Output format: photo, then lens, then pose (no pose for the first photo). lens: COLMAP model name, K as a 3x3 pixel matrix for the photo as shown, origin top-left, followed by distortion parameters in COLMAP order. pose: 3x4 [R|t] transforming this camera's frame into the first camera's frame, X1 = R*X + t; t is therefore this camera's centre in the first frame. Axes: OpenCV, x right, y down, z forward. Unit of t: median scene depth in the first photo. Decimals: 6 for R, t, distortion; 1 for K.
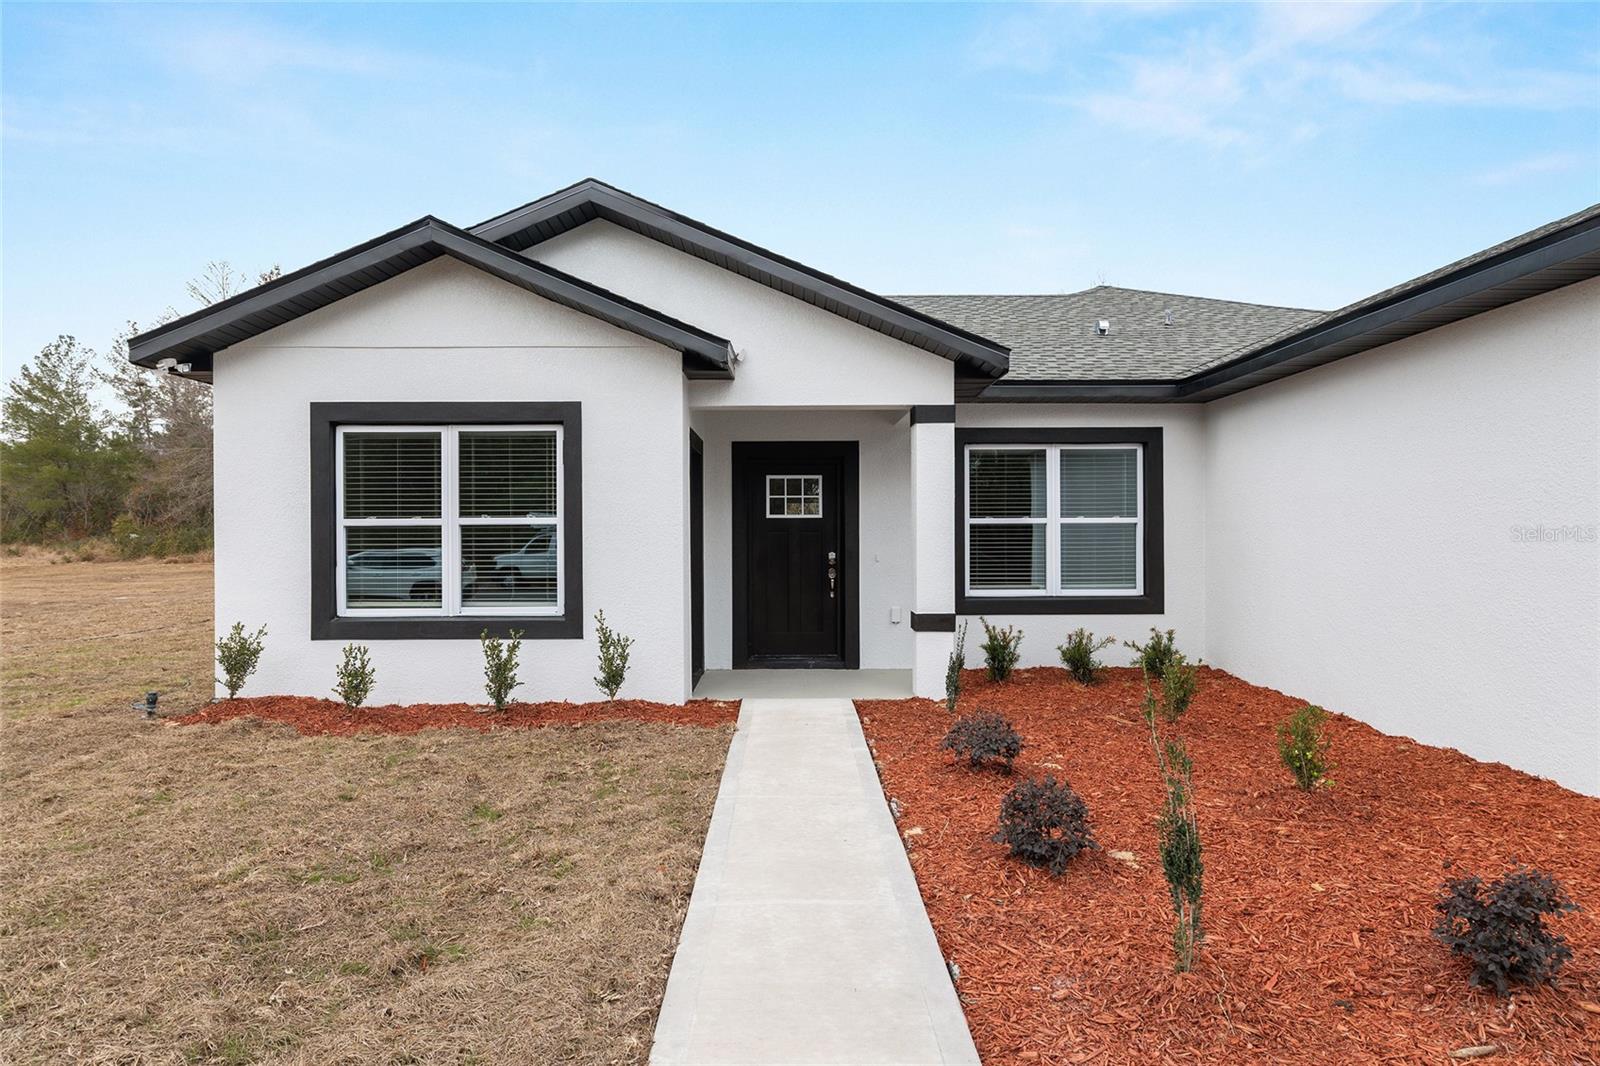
lens RADIAL K [[964.0, 0, 799.1], [0, 964.0, 530.9], [0, 0, 1]] dist [-0.000347, 0.000832]
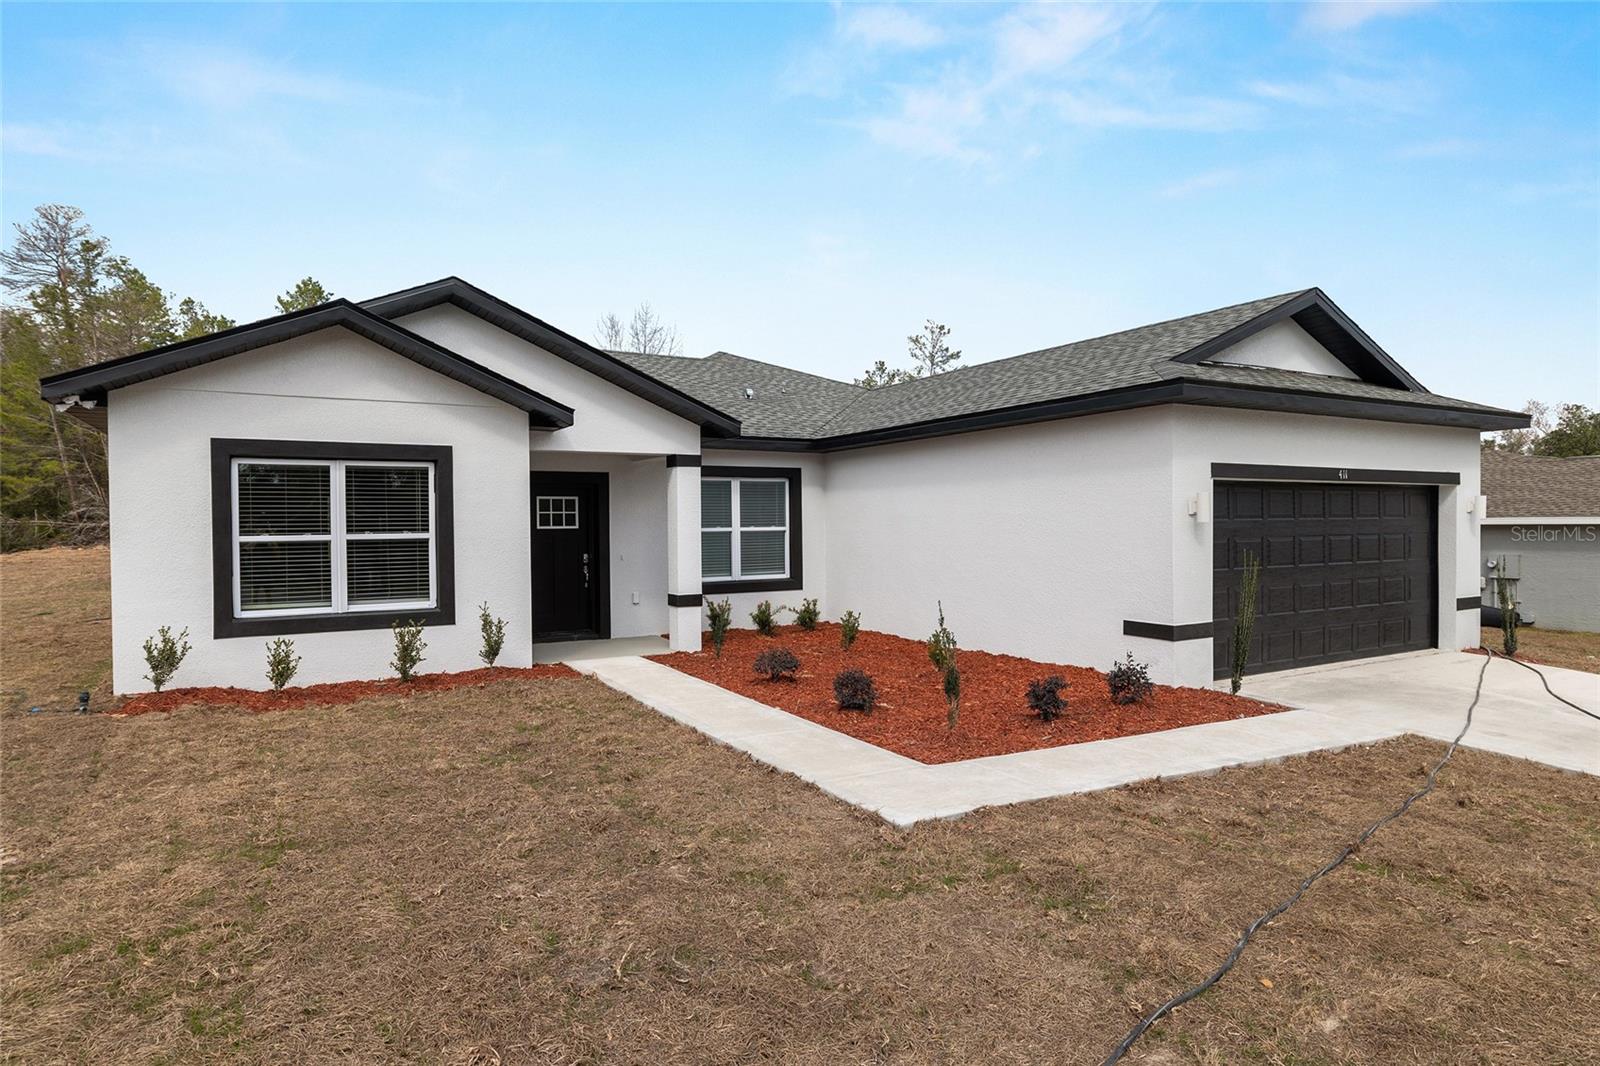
lens RADIAL K [[921.9, 0, 800.8], [0, 921.9, 529.8], [0, 0, 1]] dist [0.002320, -0.000462]
pose [[0.866574, -0.007626, 0.498989, -0.438537], [0.003017, 0.999945, 0.010042, -0.029600], [-0.499039, -0.007196, 0.866550, -0.335807]]
